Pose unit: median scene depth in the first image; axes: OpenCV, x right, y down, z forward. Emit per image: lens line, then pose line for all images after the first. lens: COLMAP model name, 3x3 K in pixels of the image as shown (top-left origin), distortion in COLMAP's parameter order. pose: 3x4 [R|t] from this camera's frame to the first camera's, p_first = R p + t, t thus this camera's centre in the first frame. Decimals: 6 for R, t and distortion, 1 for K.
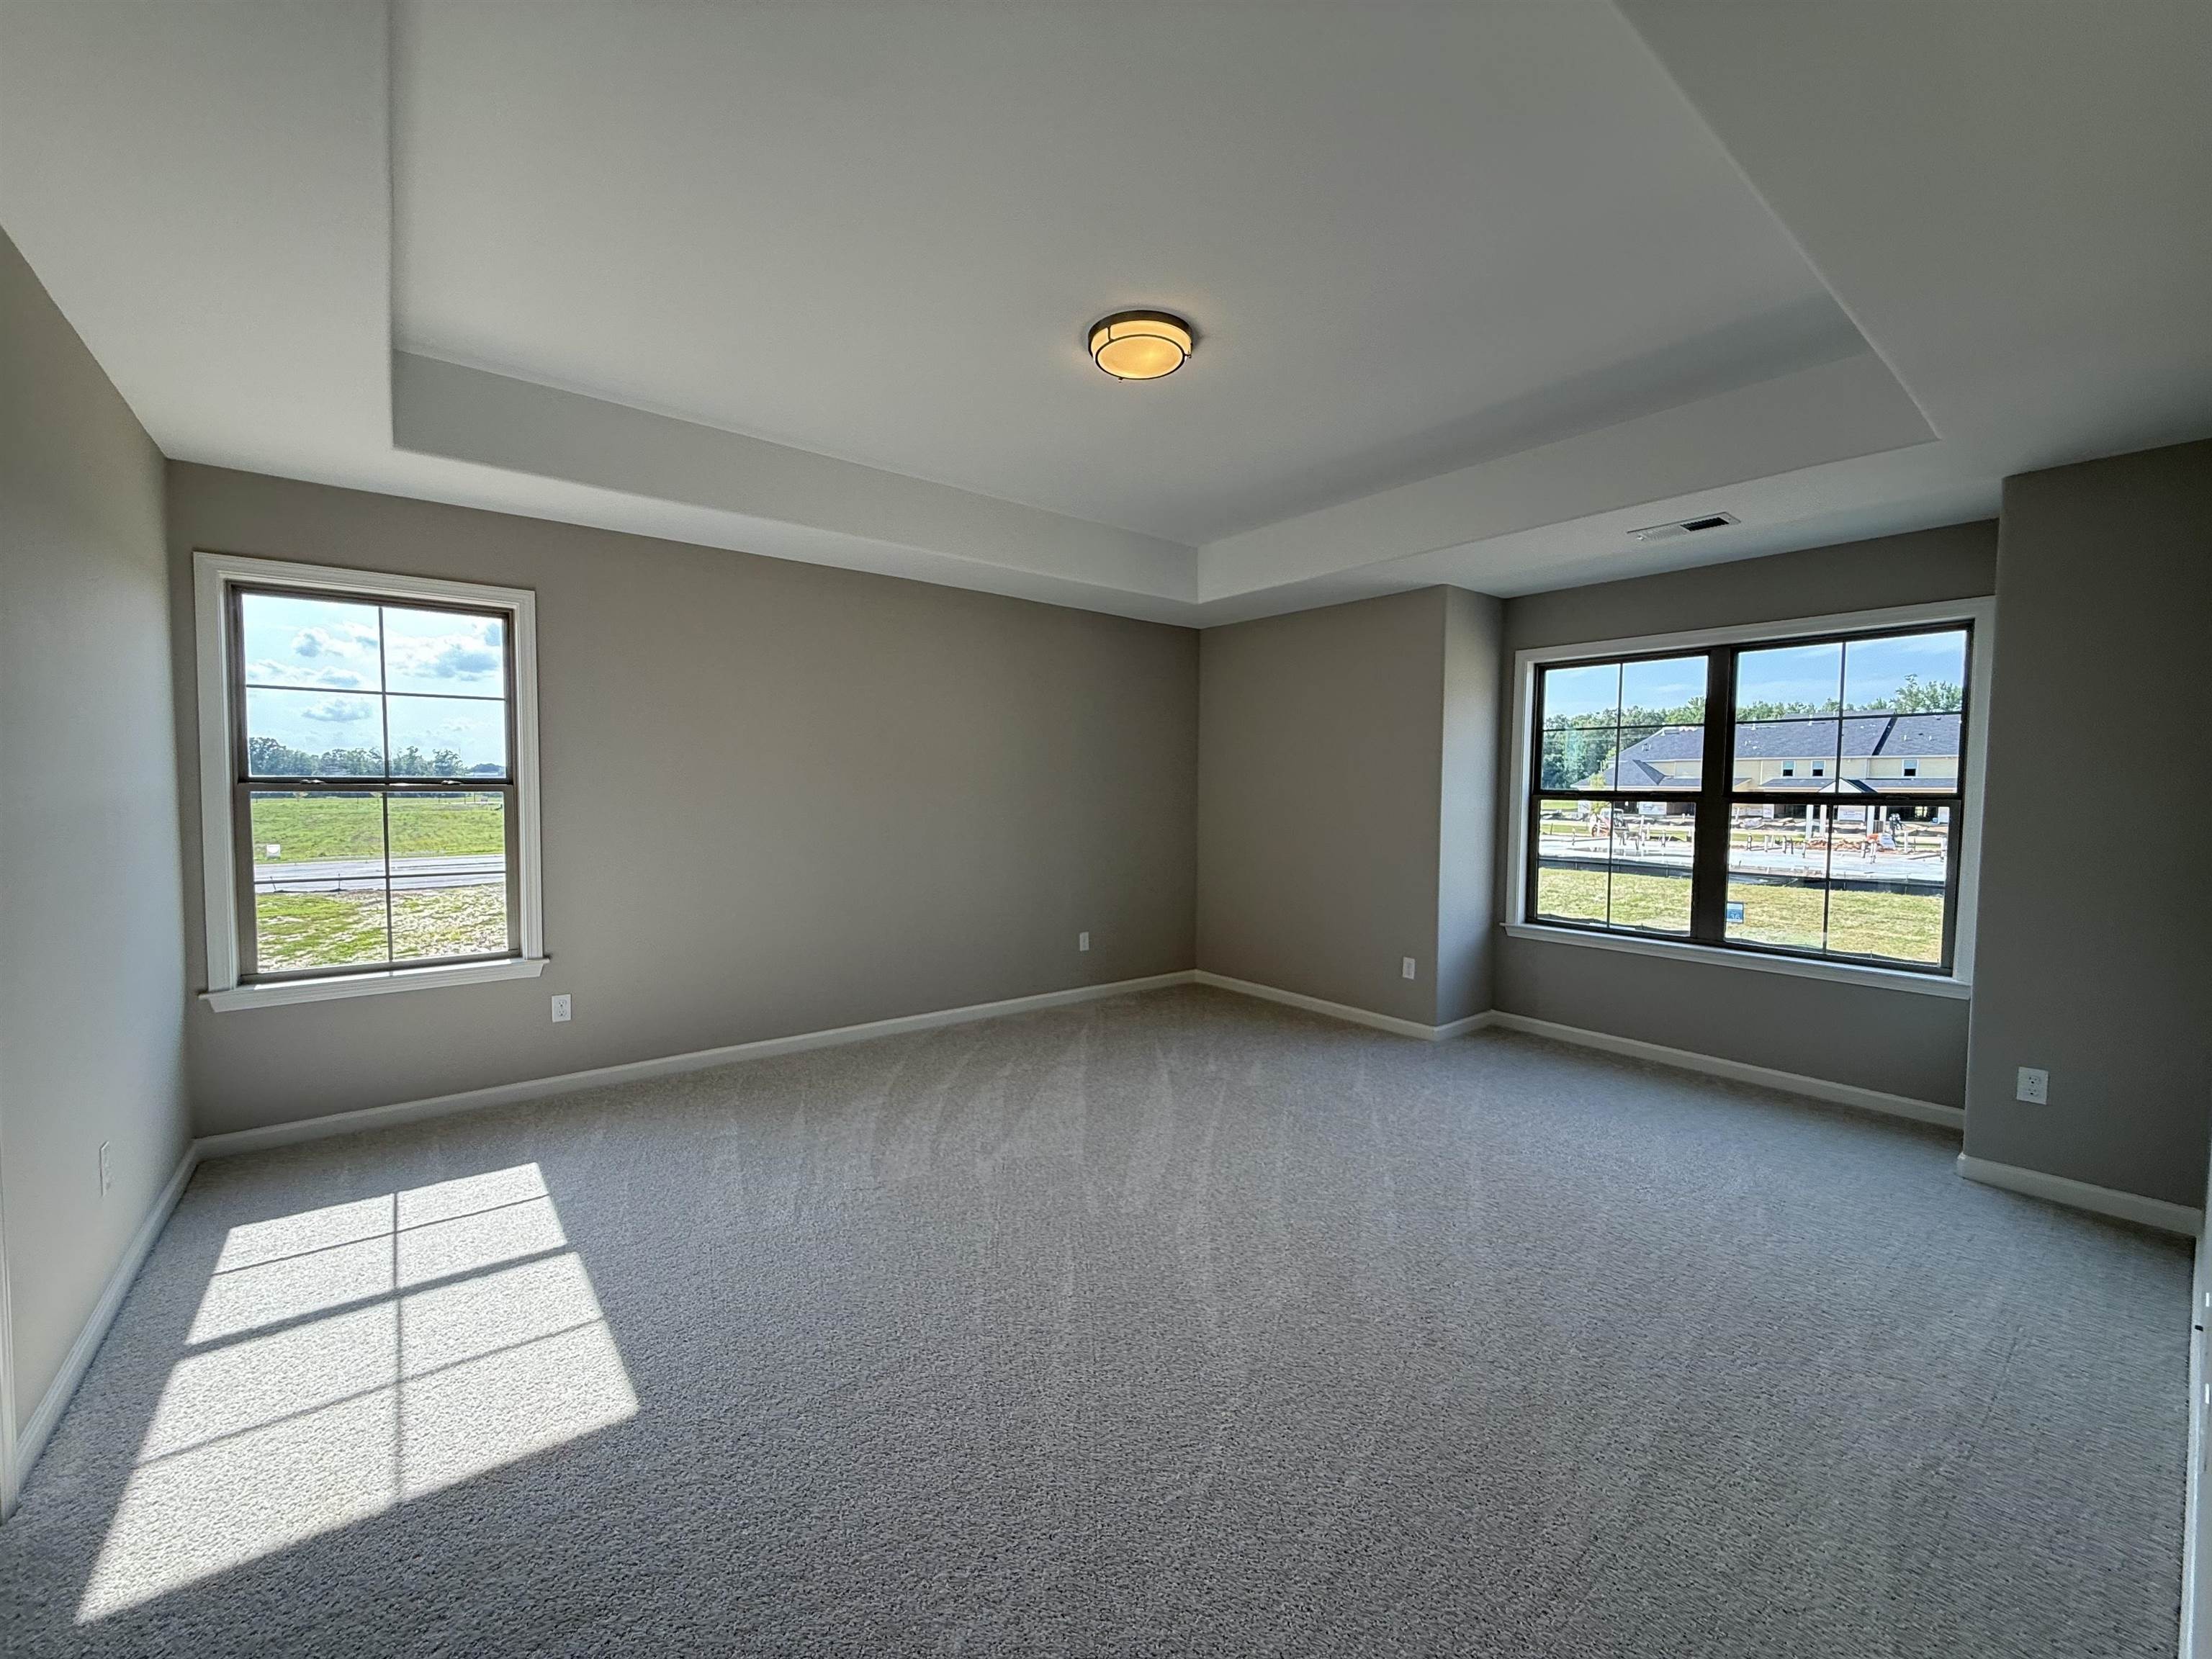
lens RADIAL K [[886.3, 0, 1101.2], [0, 886.3, 832.6], [0, 0, 1]] dist [-0.008858, 0.000023]
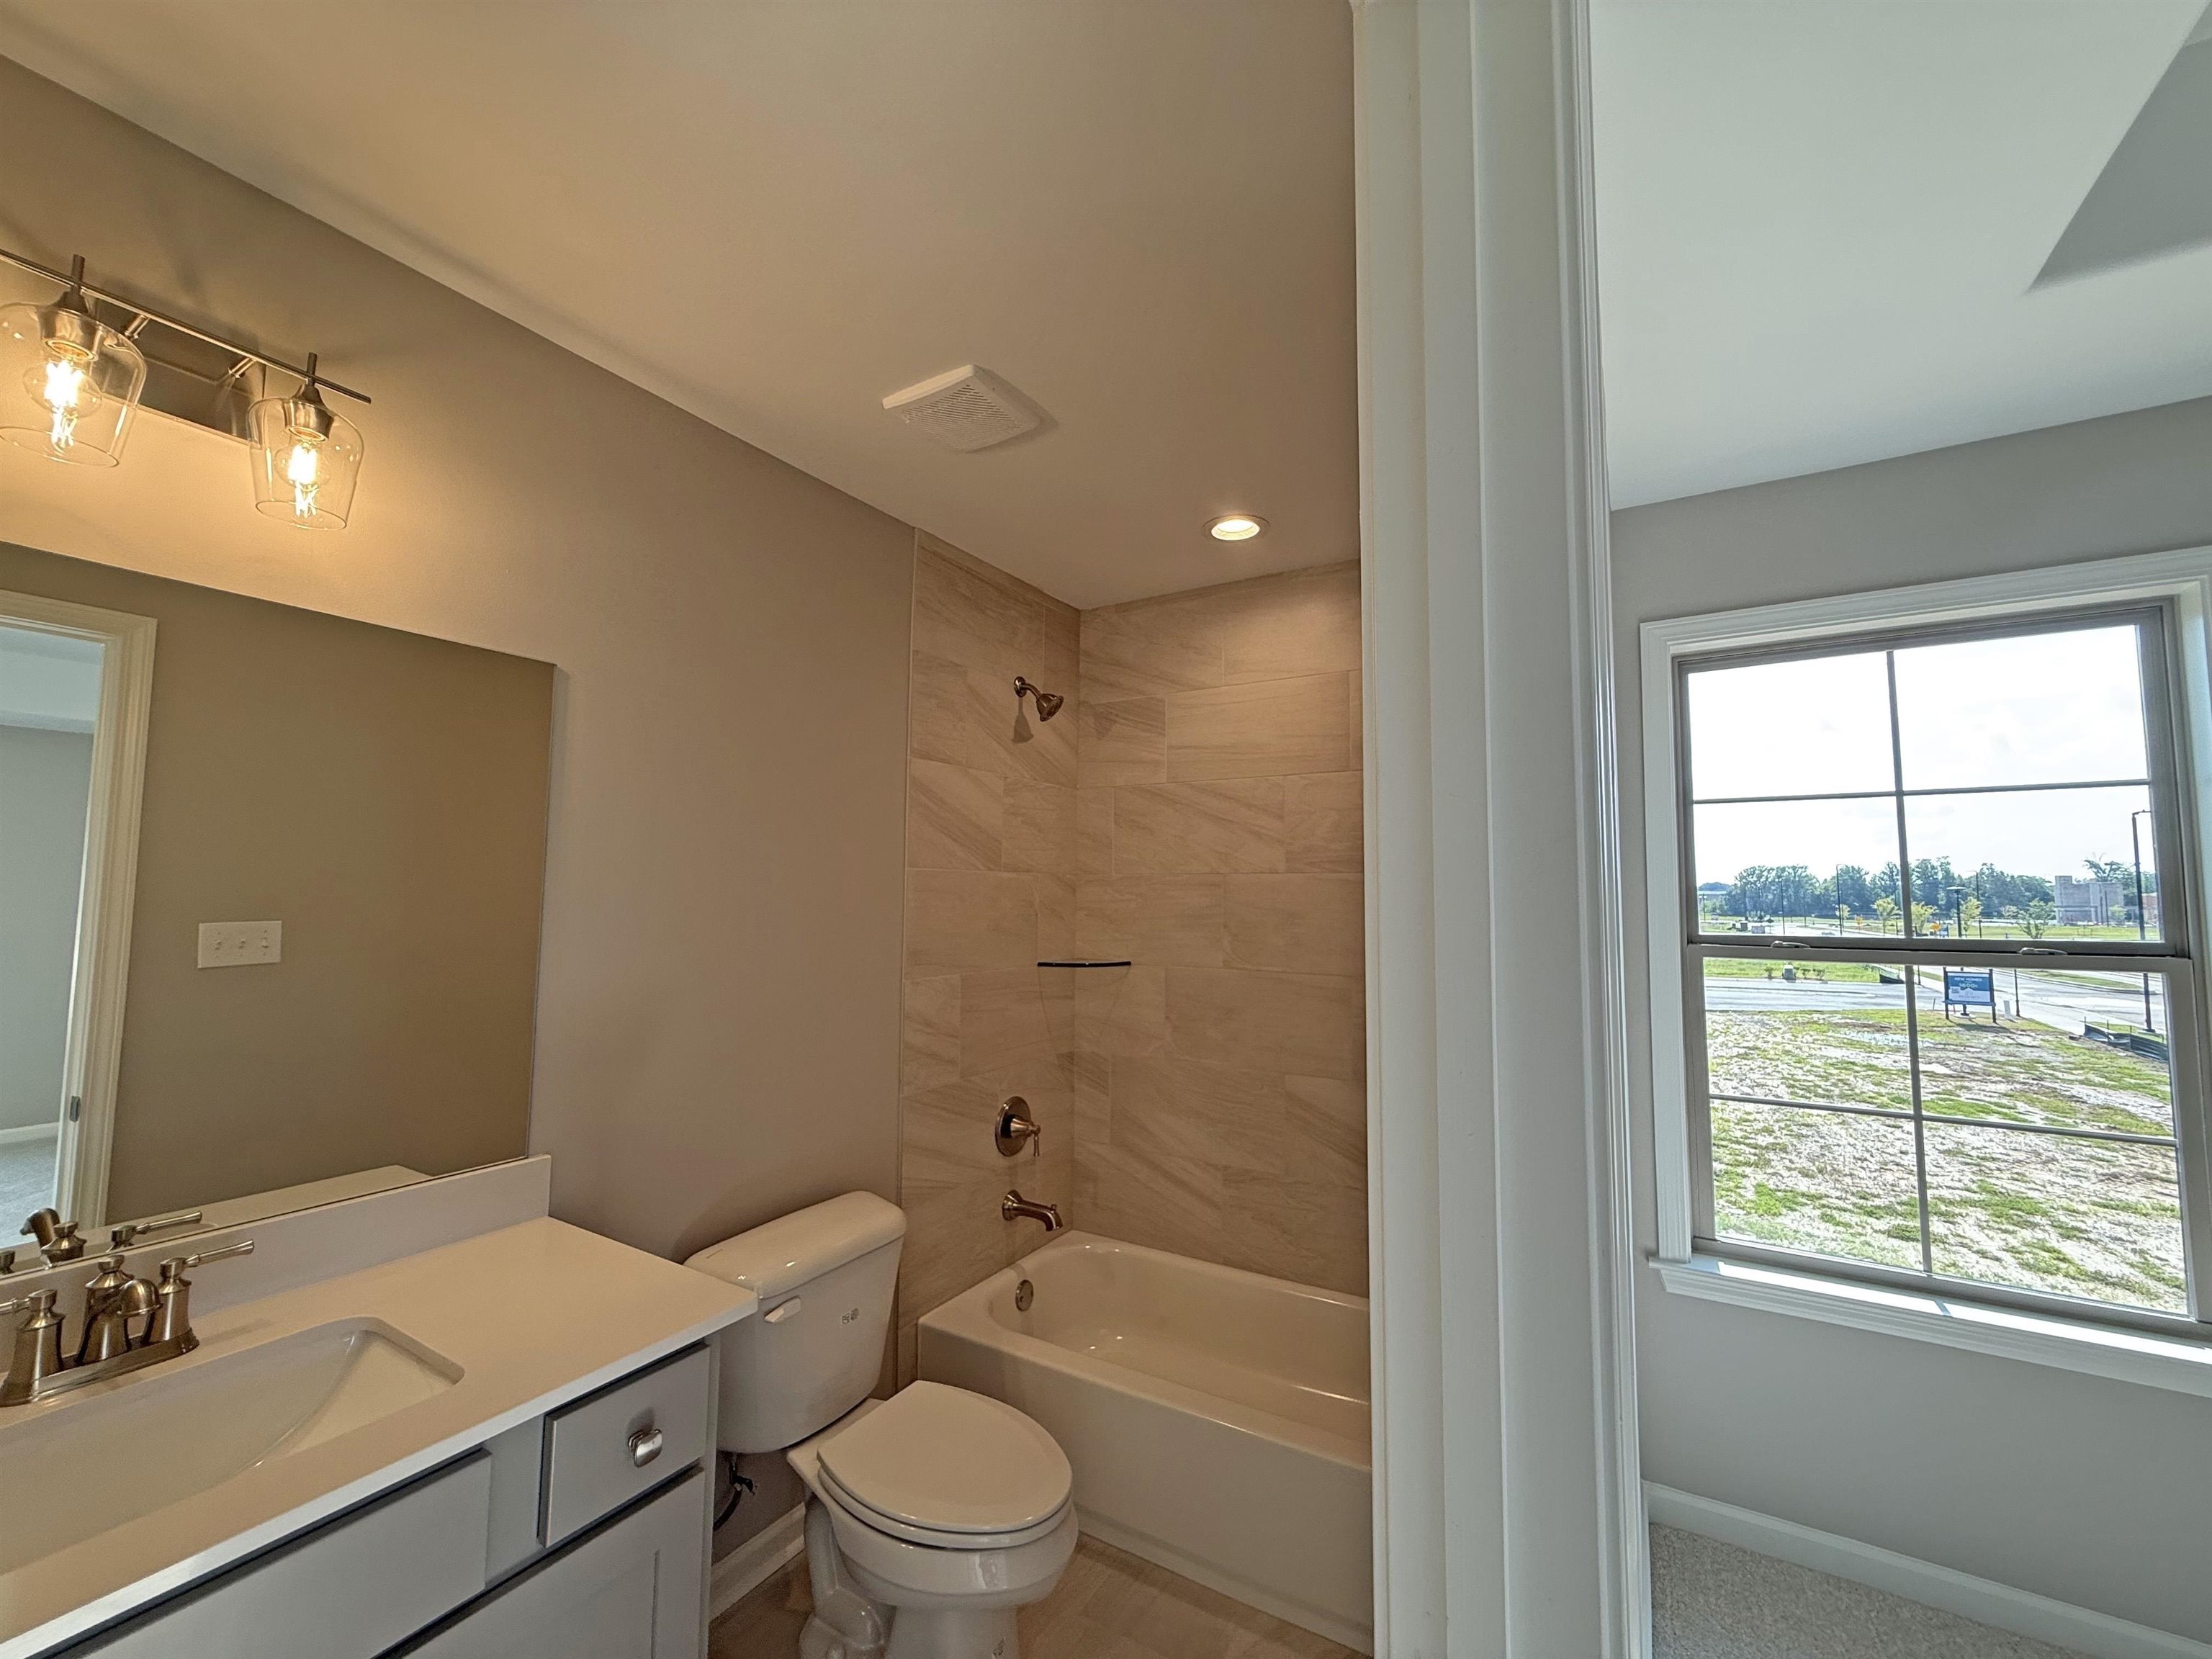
lens RADIAL K [[886.3, 0, 1101.2], [0, 886.3, 832.6], [0, 0, 1]] dist [-0.008858, 0.000023]
pose [[0.349941, -0.073437, -0.933889, -0.493472], [-0.052343, 0.993832, -0.097765, -0.051482], [0.935308, 0.083095, 0.343939, 0.329370]]
